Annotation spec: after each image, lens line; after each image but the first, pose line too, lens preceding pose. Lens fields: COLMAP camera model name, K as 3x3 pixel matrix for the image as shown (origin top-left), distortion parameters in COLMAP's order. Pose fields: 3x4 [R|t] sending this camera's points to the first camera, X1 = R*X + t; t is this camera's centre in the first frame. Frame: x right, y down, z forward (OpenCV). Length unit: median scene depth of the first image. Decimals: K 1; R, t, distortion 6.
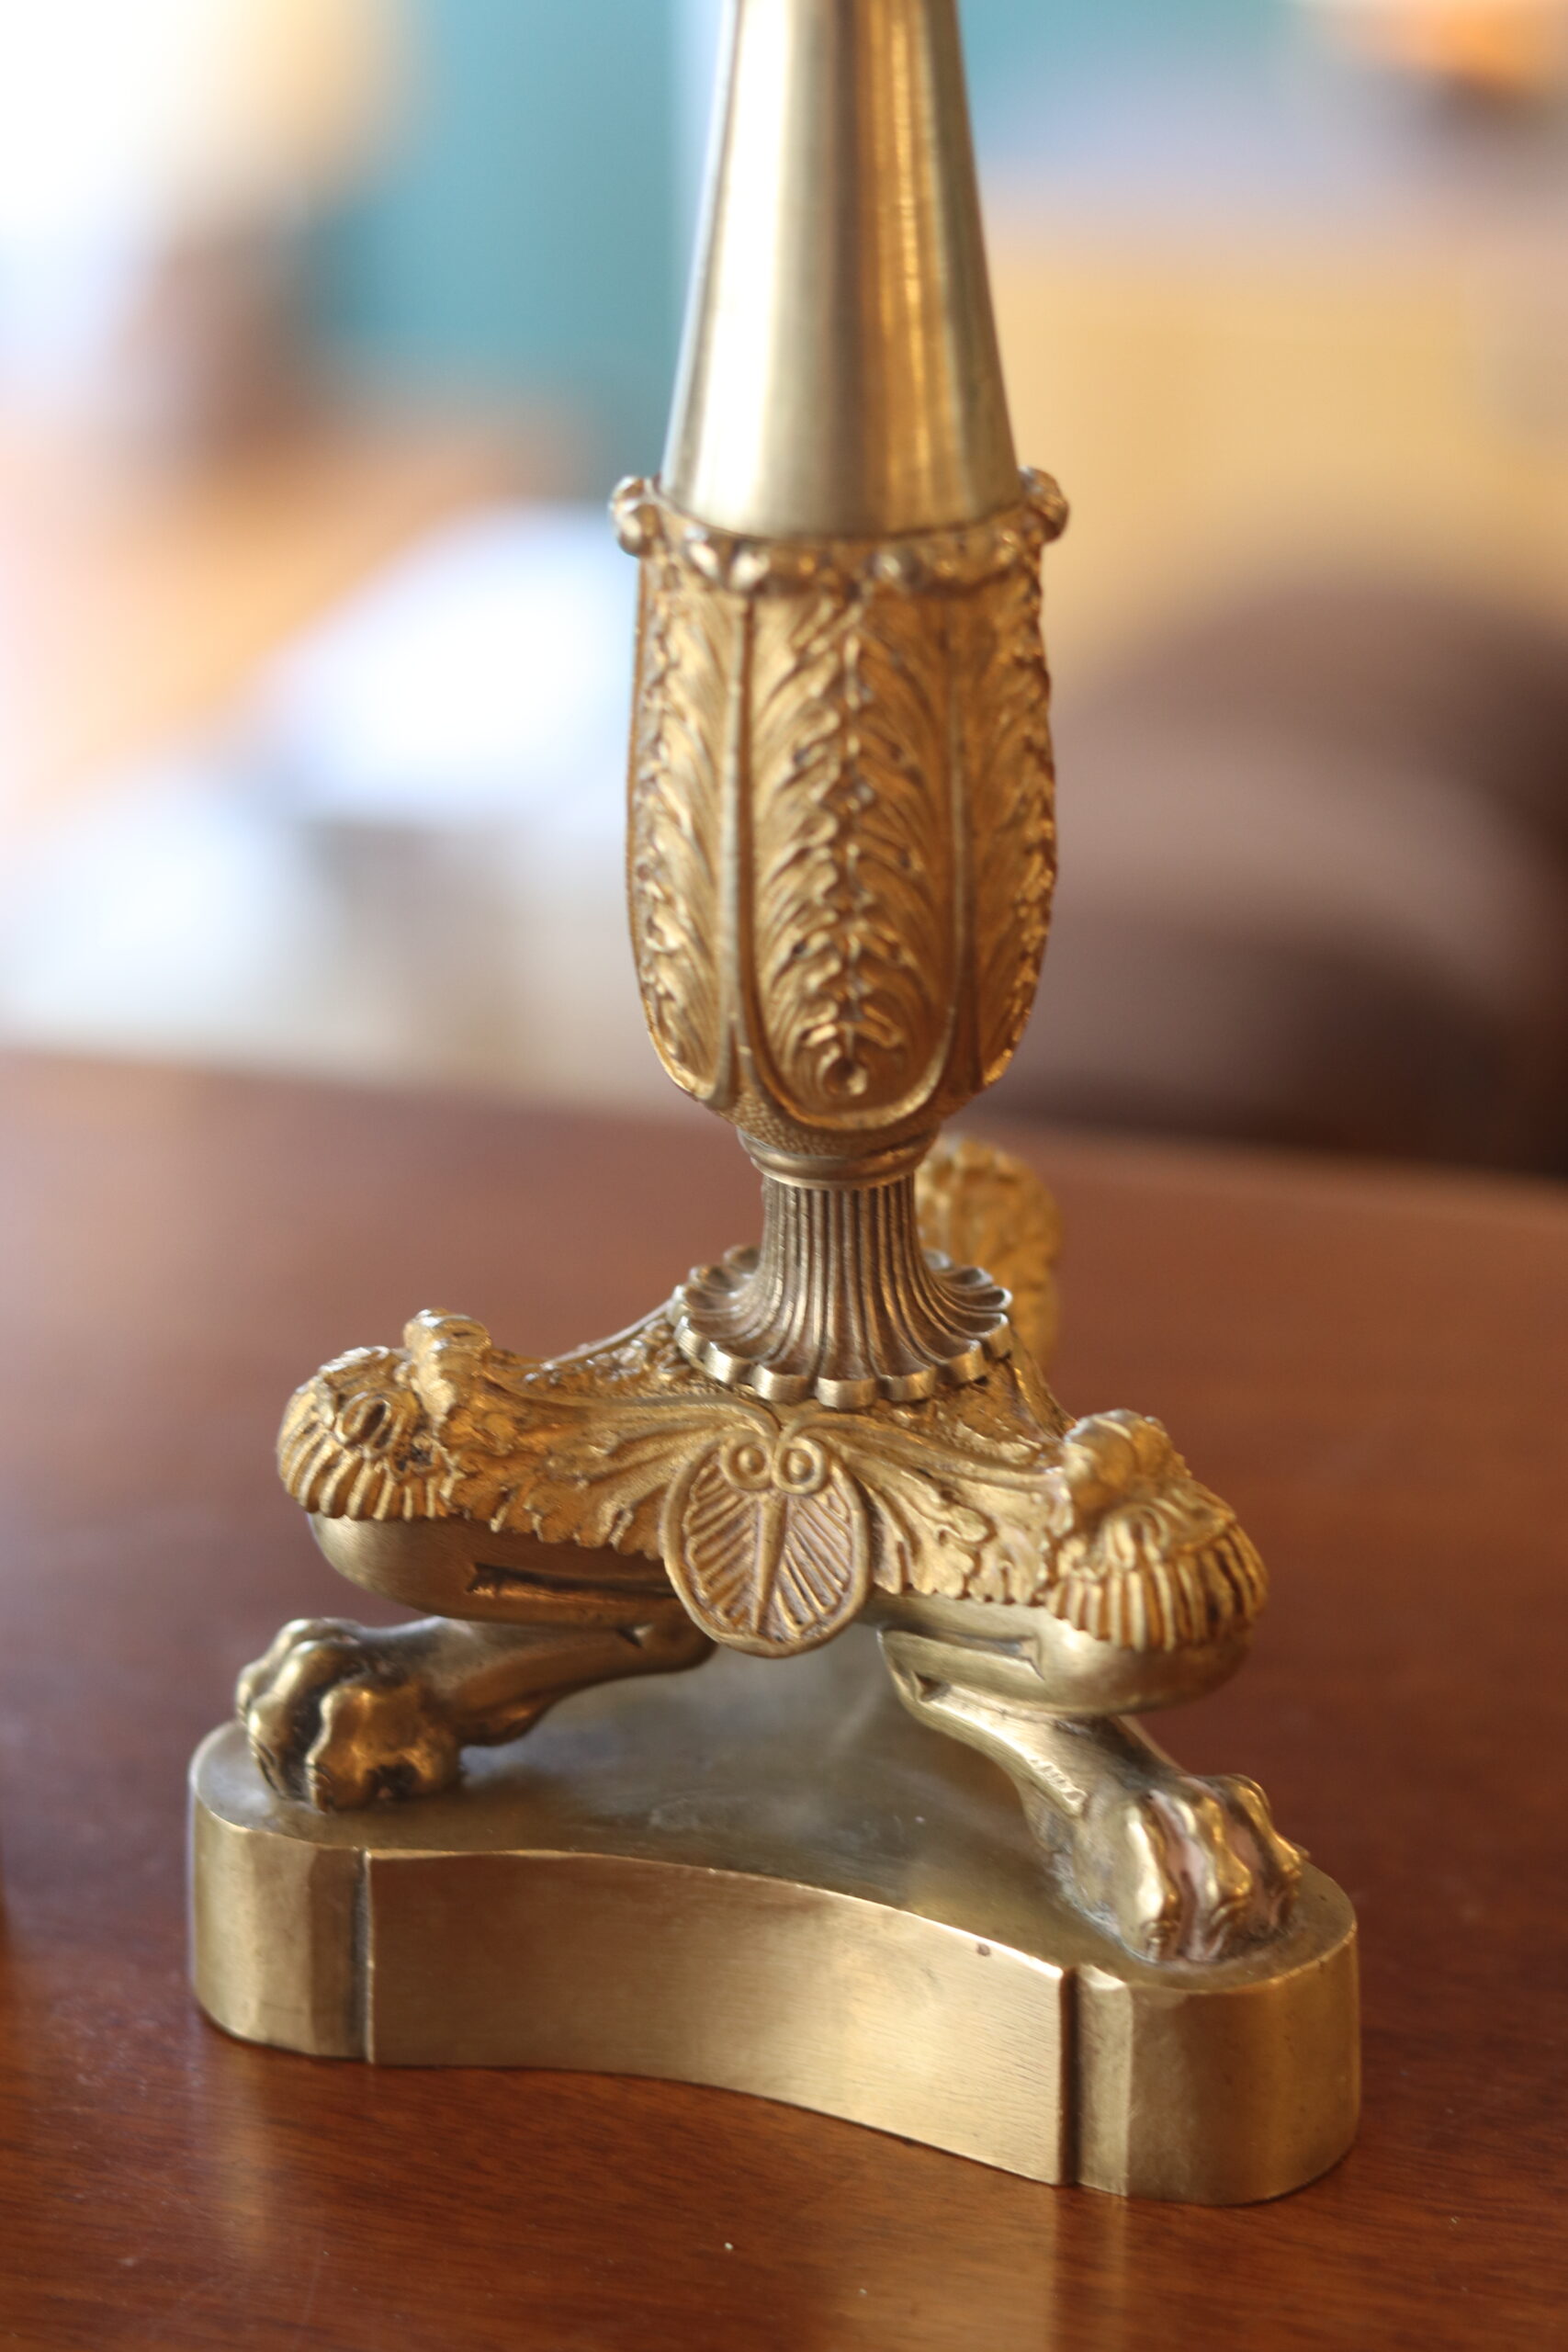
lens RADIAL K [[5984.9, 0, 786.1], [0, 5984.9, 1215.9], [0, 0, 1]] dist [-0.066828, -1.347175]
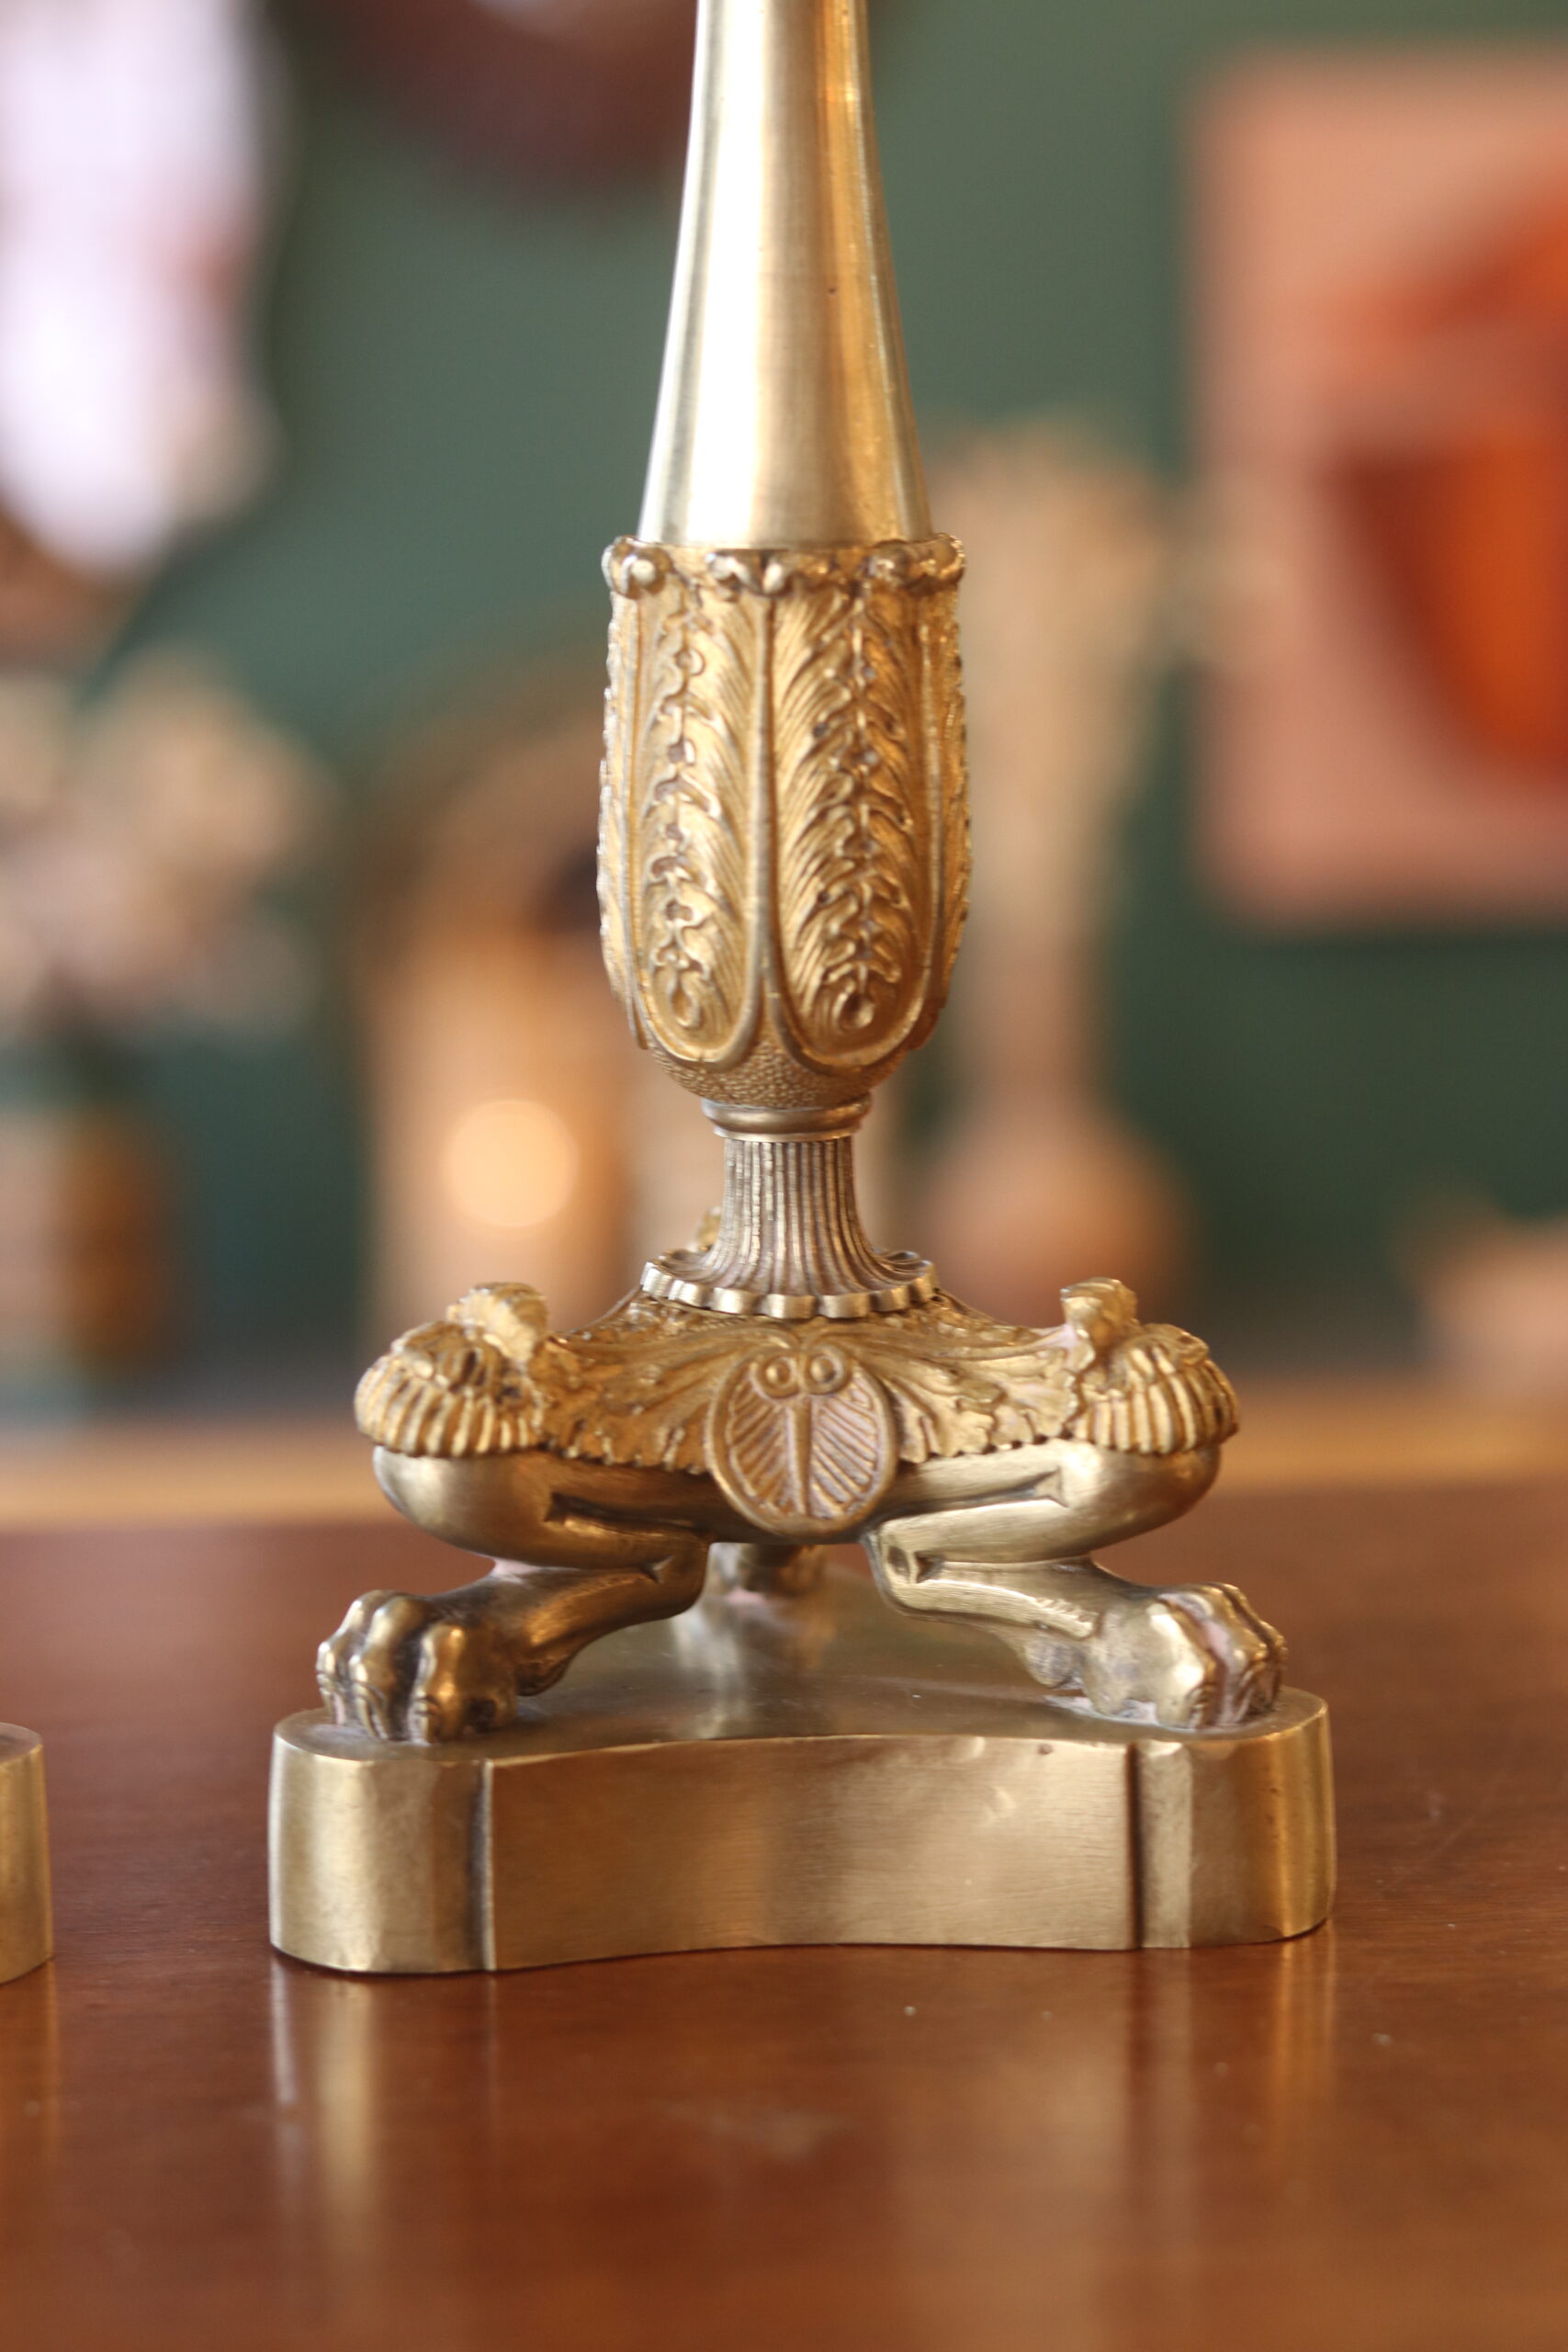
lens RADIAL K [[5984.9, 0, 786.1], [0, 5984.9, 1215.9], [0, 0, 1]] dist [-0.066828, -1.347175]
pose [[0.922565, -0.072125, 0.379040, -0.449709], [0.160130, 0.965349, -0.206059, 0.255014], [-0.351044, 0.250798, 0.902147, -0.063395]]
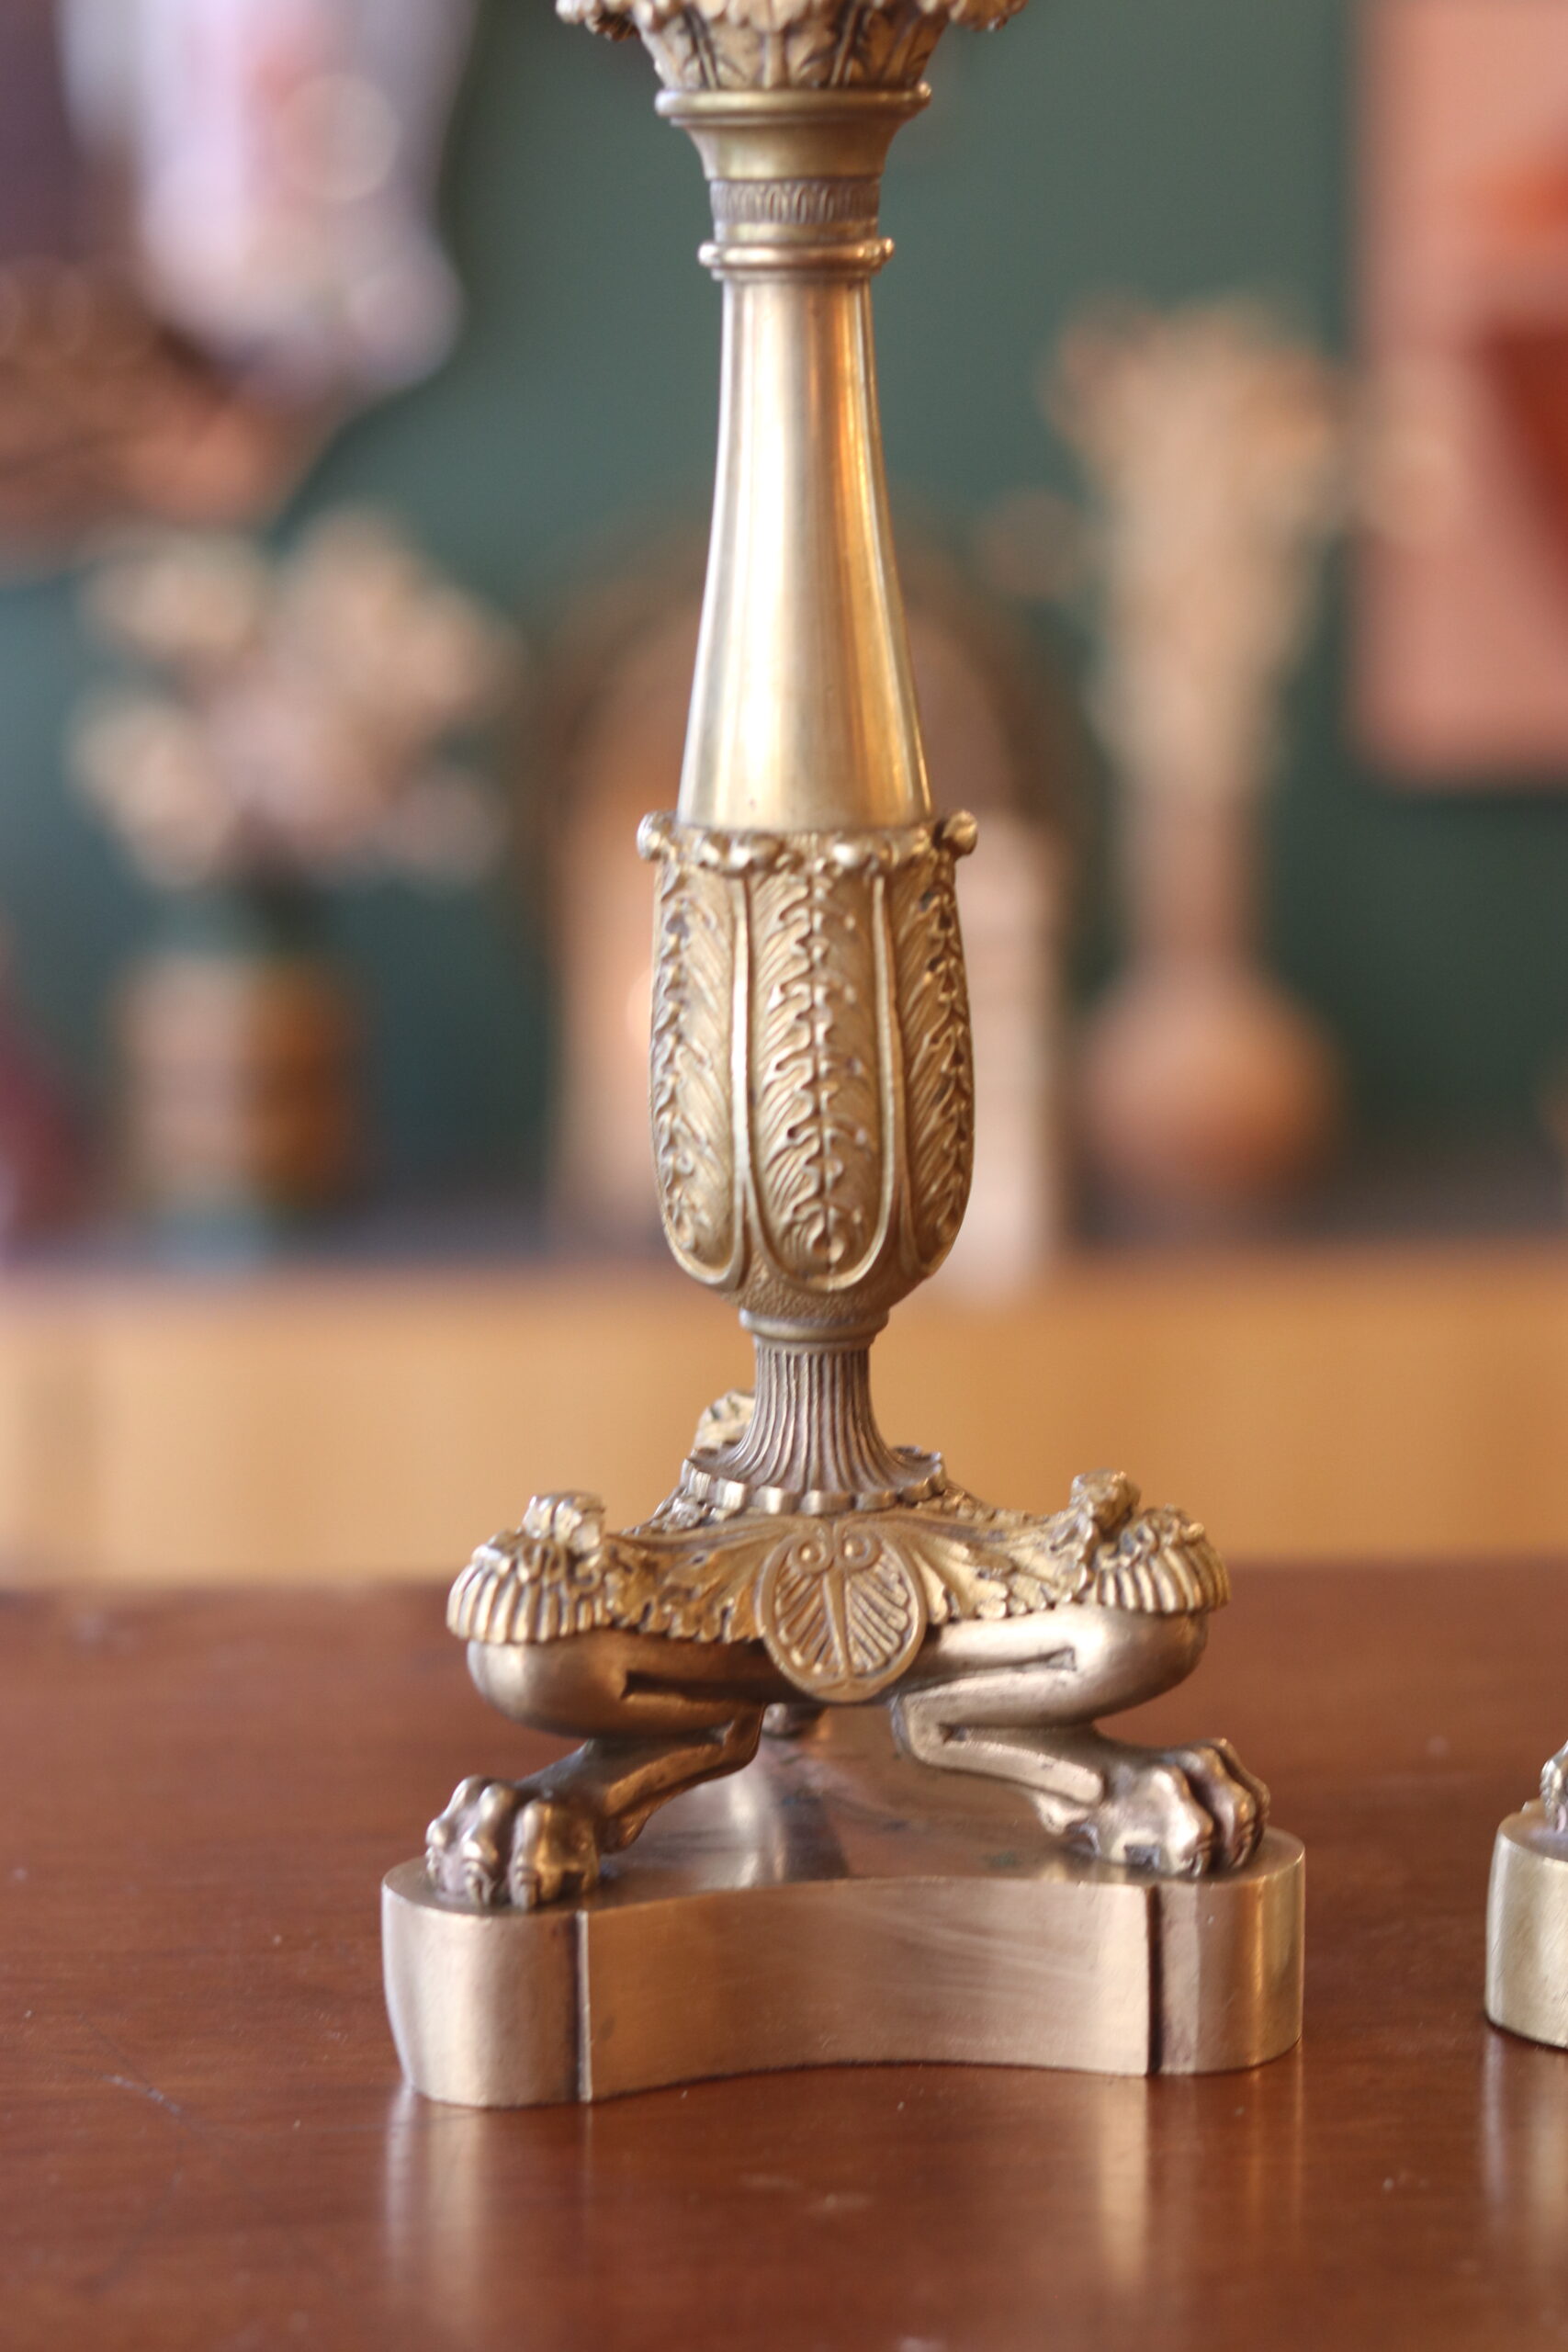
lens RADIAL K [[5984.9, 0, 786.1], [0, 5984.9, 1215.9], [0, 0, 1]] dist [-0.066828, -1.347175]
pose [[0.917732, -0.073858, 0.390273, -0.768516], [0.149103, 0.974763, -0.166147, 0.157787], [-0.368153, 0.210669, 0.905584, -0.133007]]
